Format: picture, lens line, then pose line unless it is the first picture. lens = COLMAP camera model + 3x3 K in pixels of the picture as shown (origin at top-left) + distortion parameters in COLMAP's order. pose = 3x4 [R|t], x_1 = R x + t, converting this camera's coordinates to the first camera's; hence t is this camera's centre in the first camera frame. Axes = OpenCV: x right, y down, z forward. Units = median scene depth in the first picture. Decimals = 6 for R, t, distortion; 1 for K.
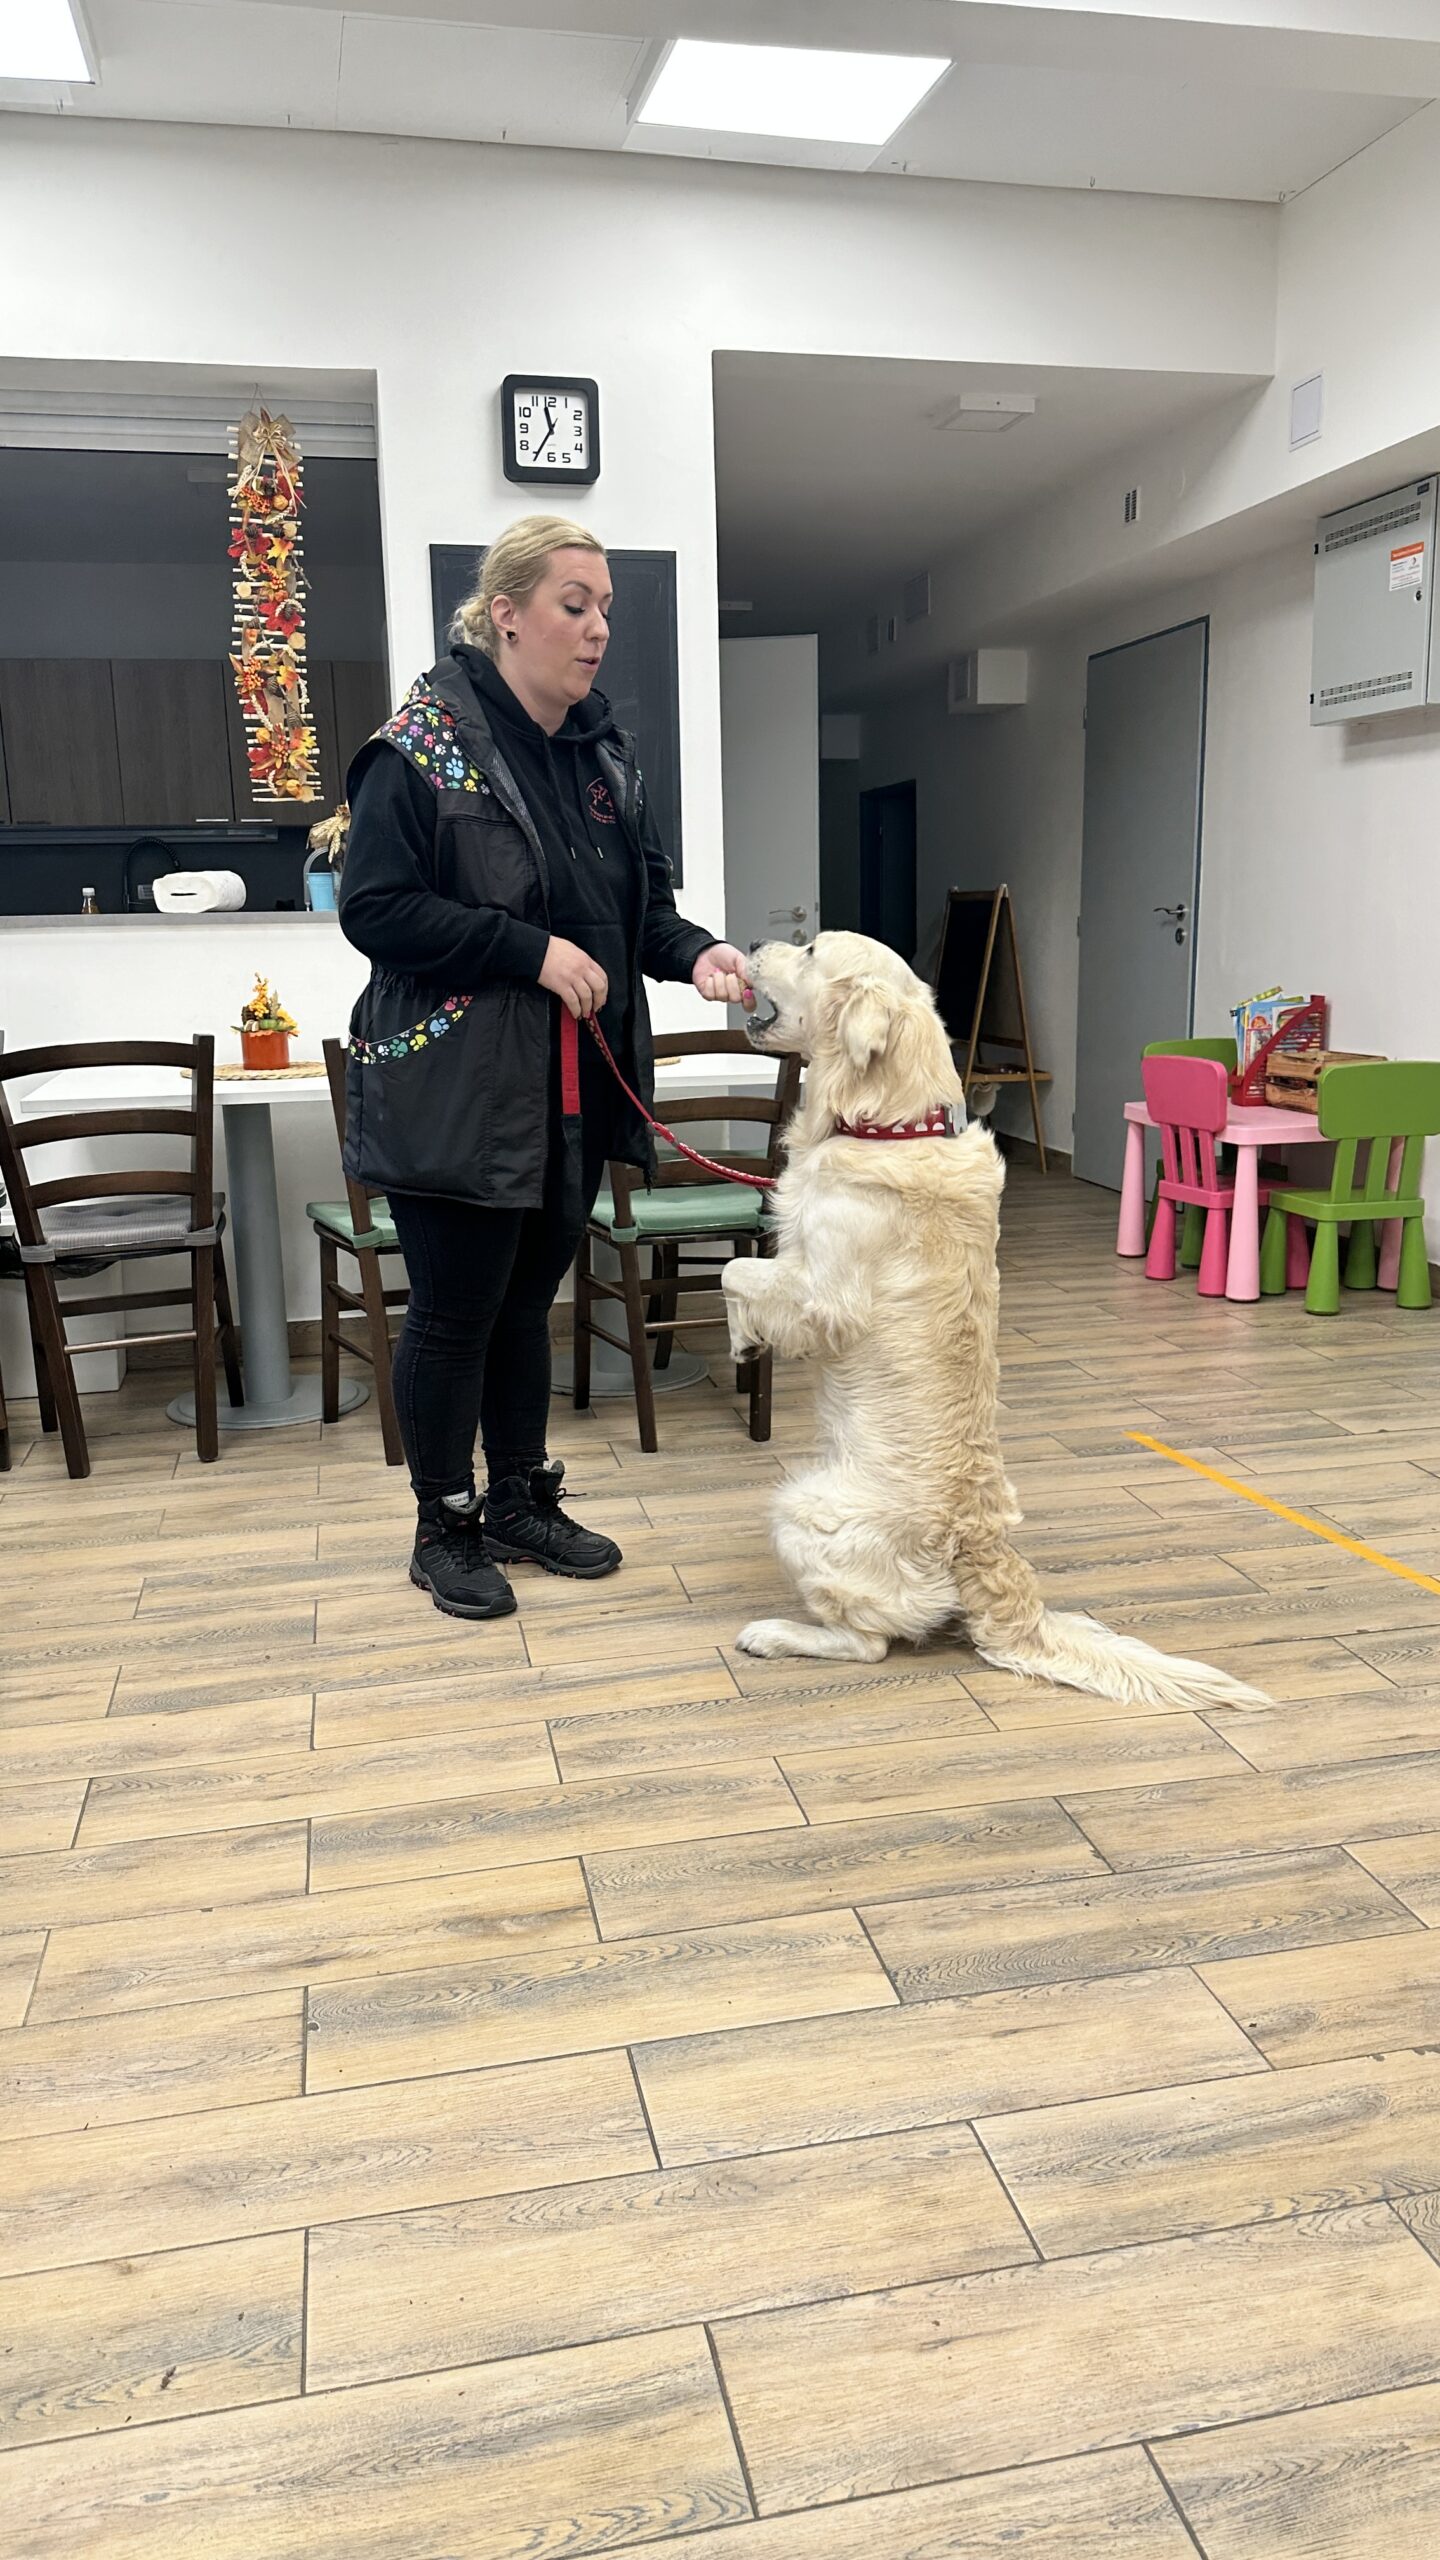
lens RADIAL K [[1876.4, 0, 720.0], [0, 1876.4, 1280.0], [0, 0, 1]] dist [0.045934, 0.001203]
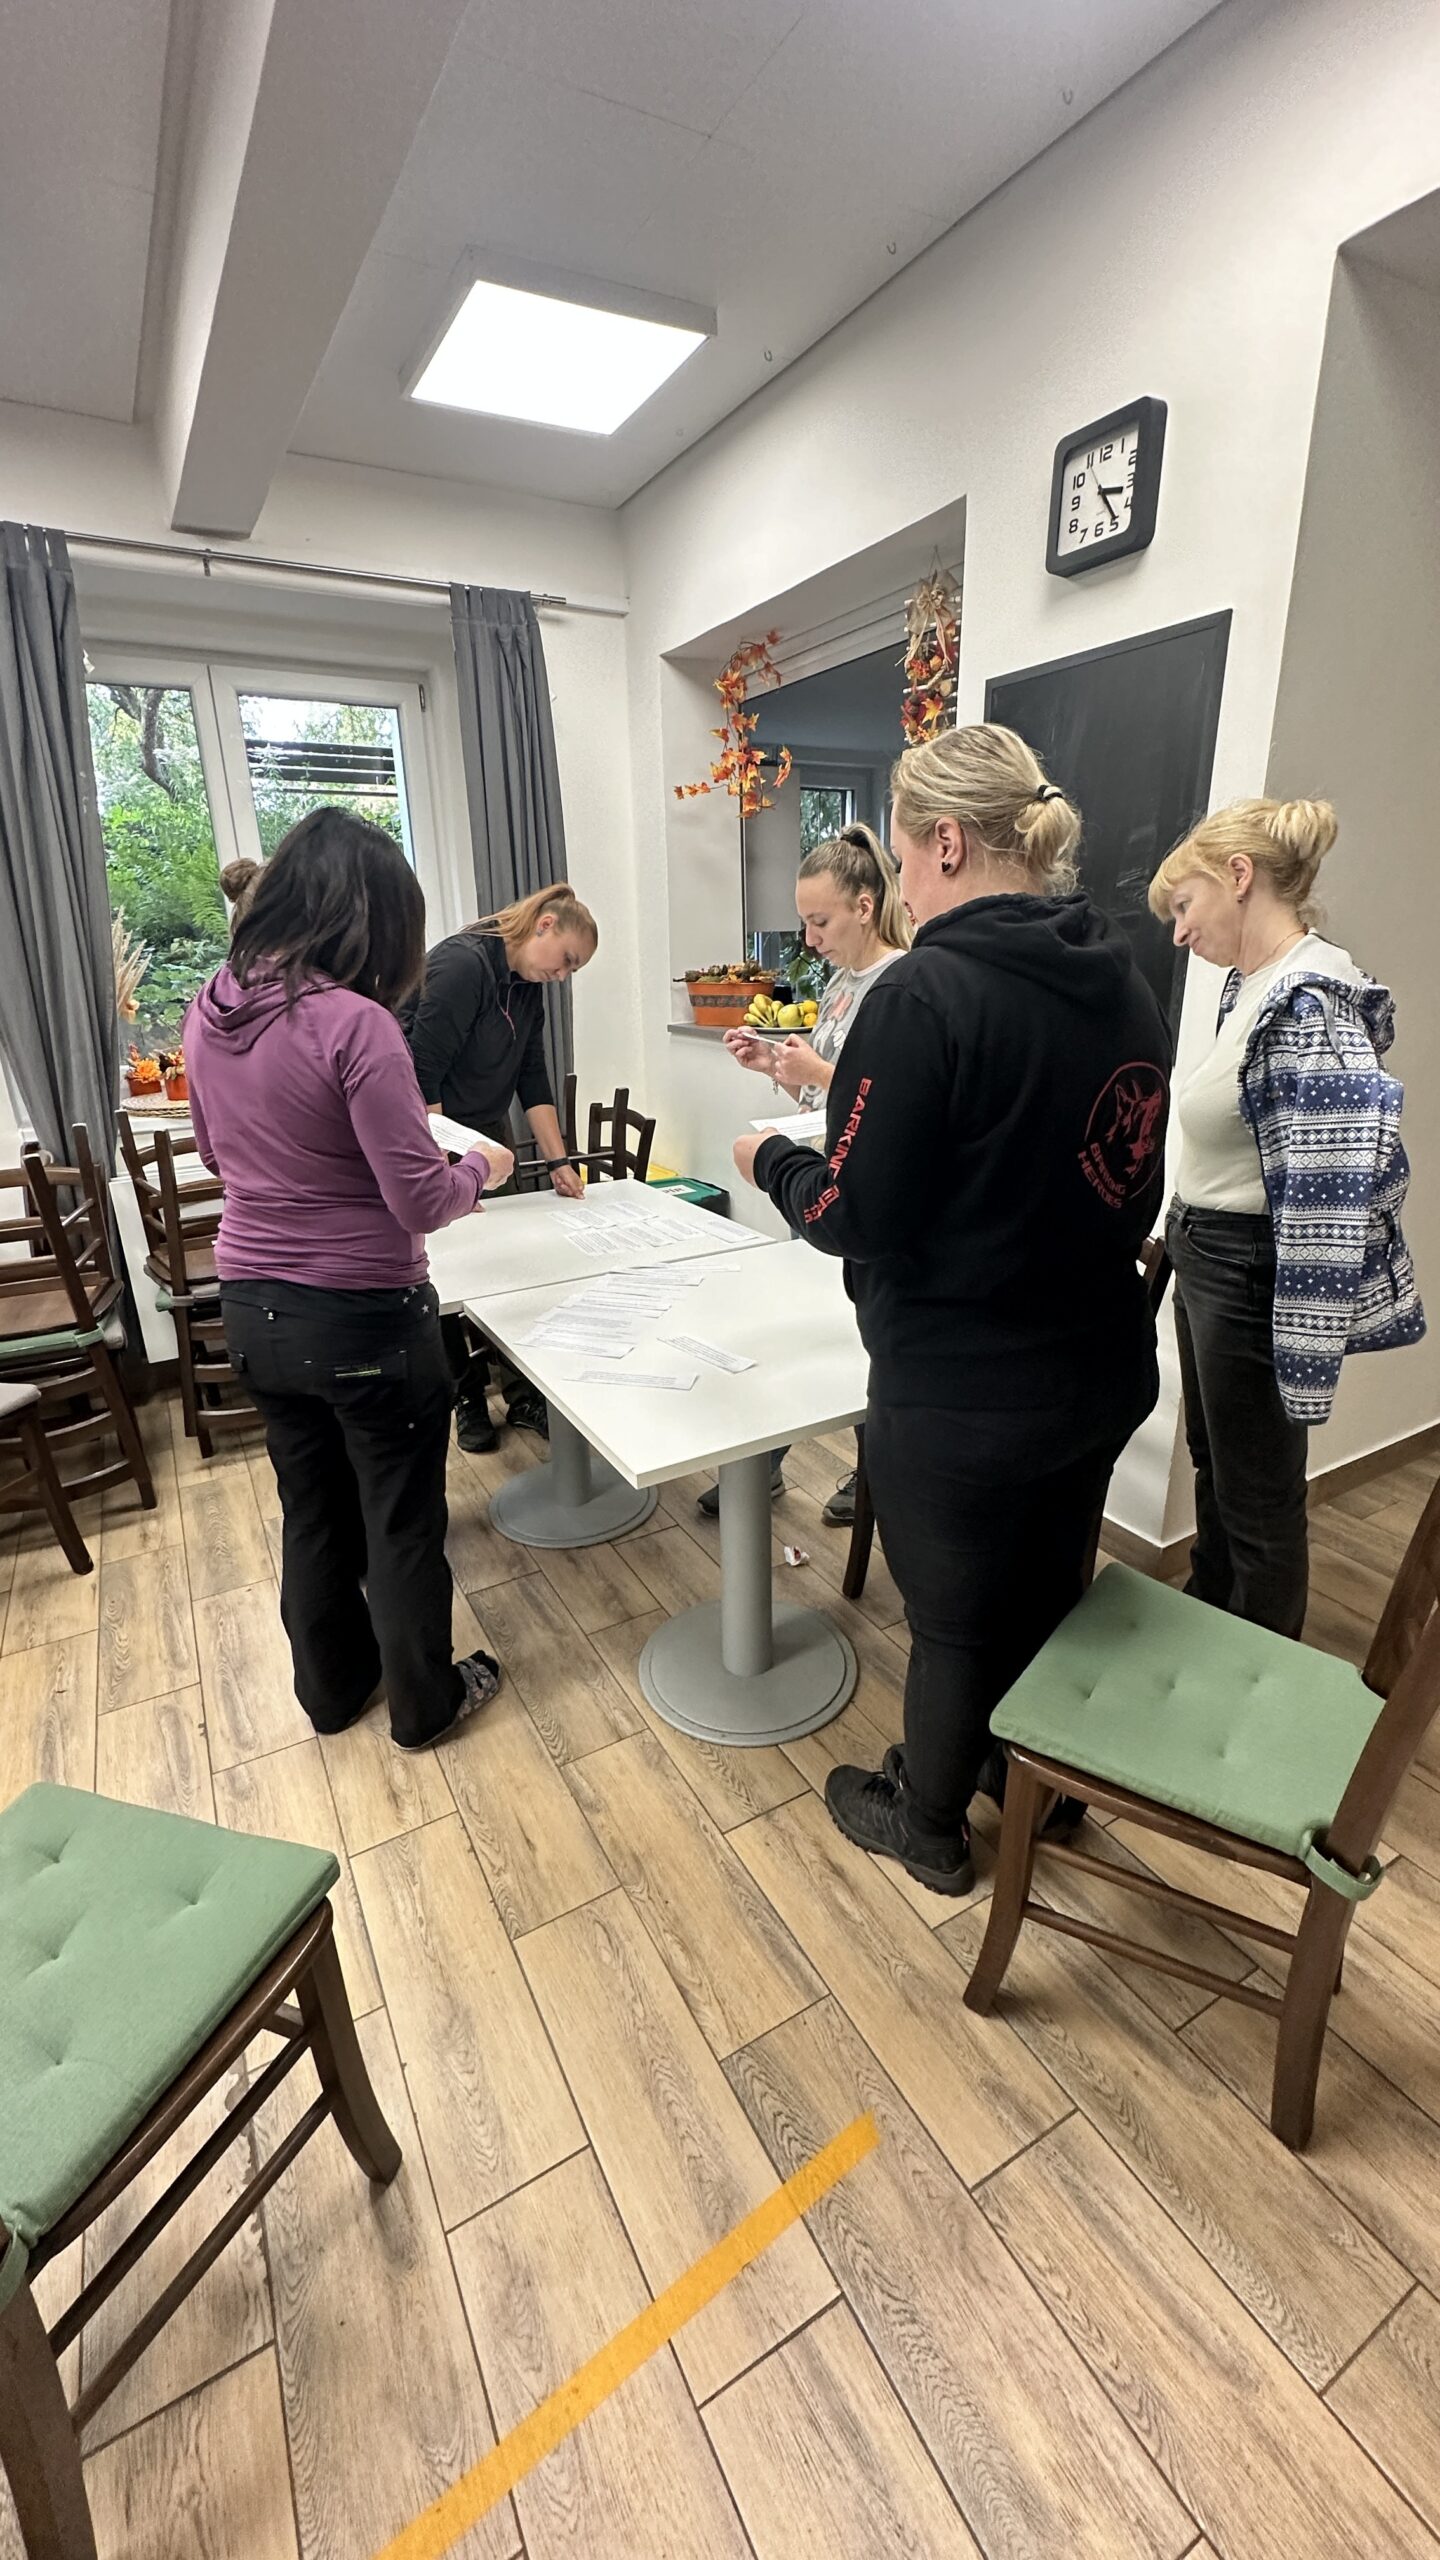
lens RADIAL K [[1014.0, 0, 720.0], [0, 1014.0, 1280.0], [0, 0, 1]] dist [-0.000531, -0.000083]
pose [[0.303719, 0.323618, -0.896117, 0.359145], [-0.177356, 0.943311, 0.280550, -0.226560], [0.936109, 0.073724, 0.343897, 0.729887]]
